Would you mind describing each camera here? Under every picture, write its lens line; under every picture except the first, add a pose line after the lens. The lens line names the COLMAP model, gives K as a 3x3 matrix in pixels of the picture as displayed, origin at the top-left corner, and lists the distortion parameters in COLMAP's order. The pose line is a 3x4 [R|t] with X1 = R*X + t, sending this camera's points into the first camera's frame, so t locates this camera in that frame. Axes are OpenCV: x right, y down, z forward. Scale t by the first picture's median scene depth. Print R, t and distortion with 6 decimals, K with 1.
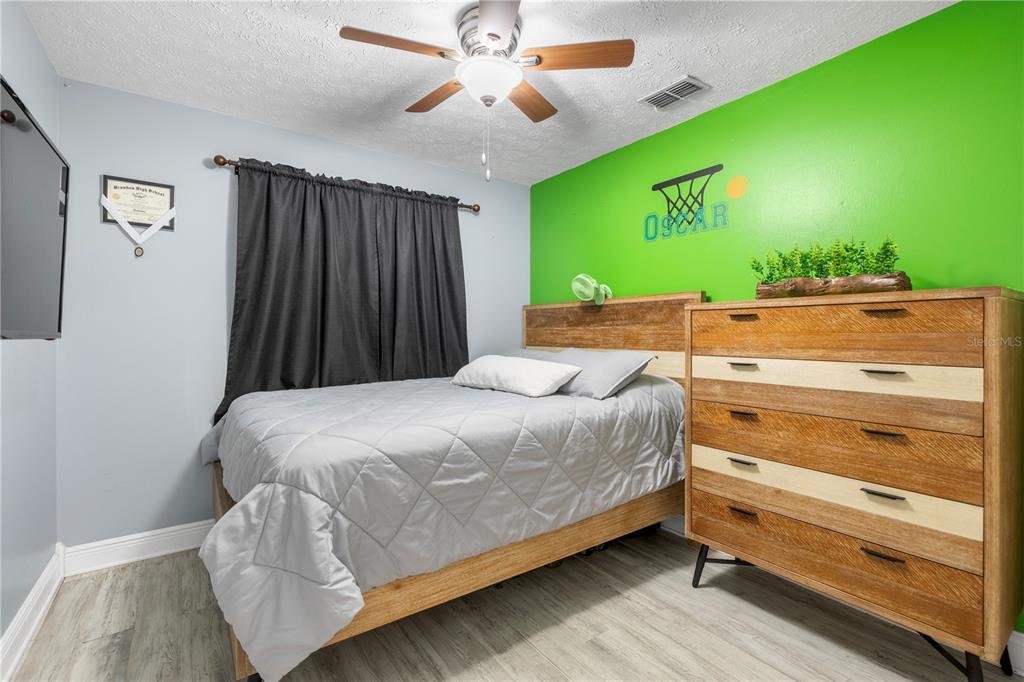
lens RADIAL K [[447.2, 0, 514.9], [0, 447.2, 333.9], [0, 0, 1]] dist [-0.000890, -0.000144]
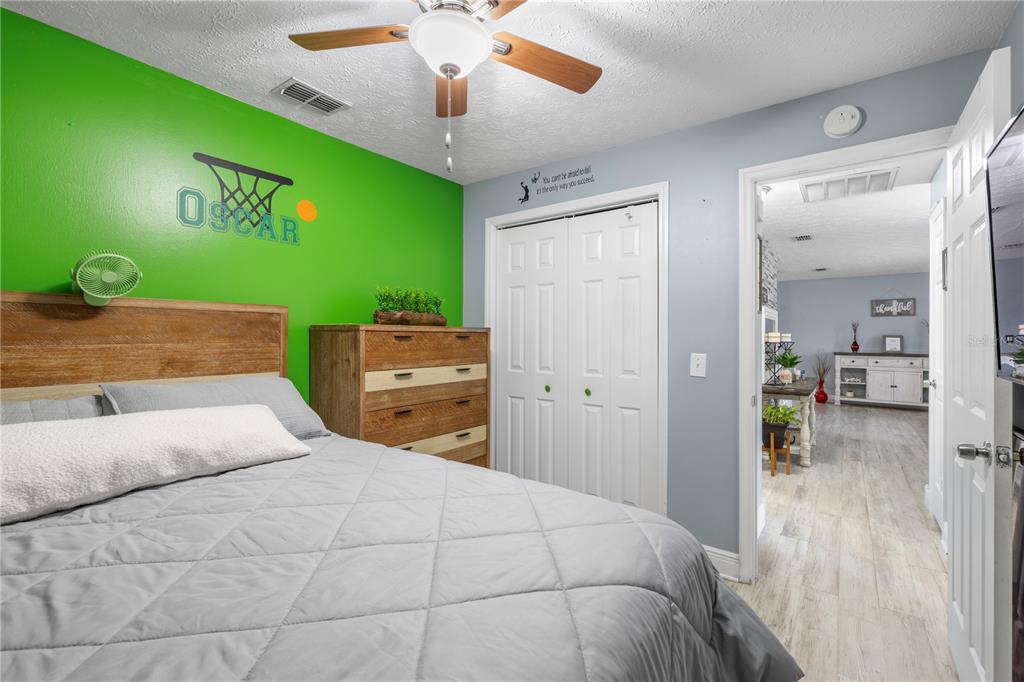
lens RADIAL K [[447.2, 0, 509.8], [0, 447.2, 337.9], [0, 0, 1]] dist [-0.000890, -0.000144]
pose [[-0.288753, -0.003620, 0.957397, -0.713425], [-0.001285, 0.999993, 0.003393, -0.037160], [-0.957403, -0.000251, -0.288756, 0.933754]]
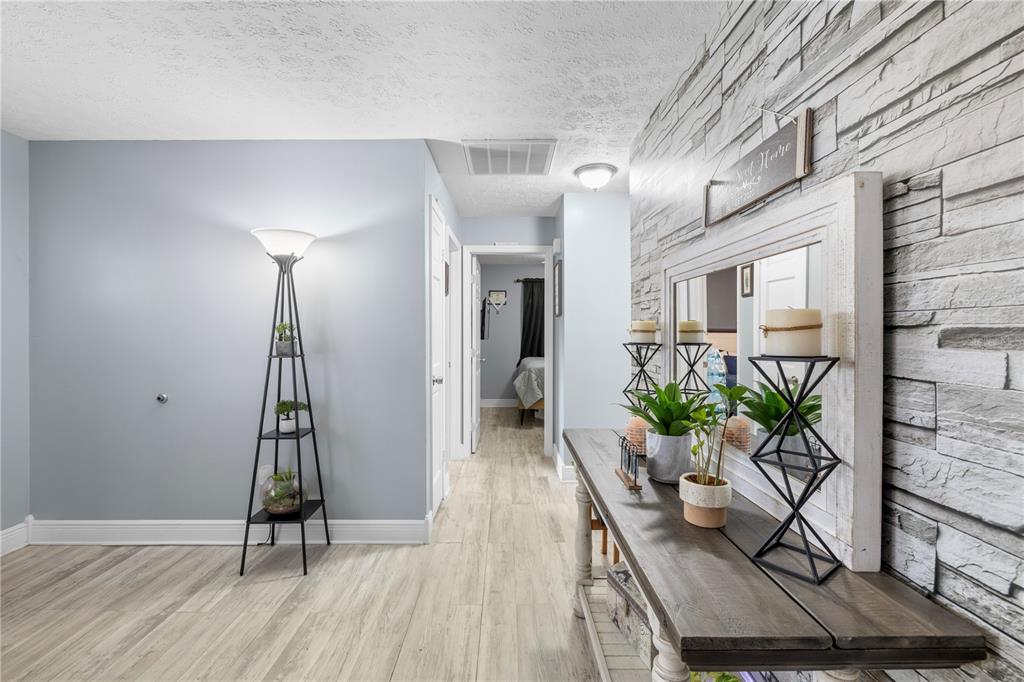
lens RADIAL K [[447.2, 0, 511.6], [0, 447.2, 338.1], [0, 0, 1]] dist [-0.000890, -0.000144]
pose [[0.815956, 0.001012, -0.578113, 0.987335], [0.004030, 0.999964, 0.007439, -0.021473], [0.578100, -0.008399, 0.815923, -1.405809]]
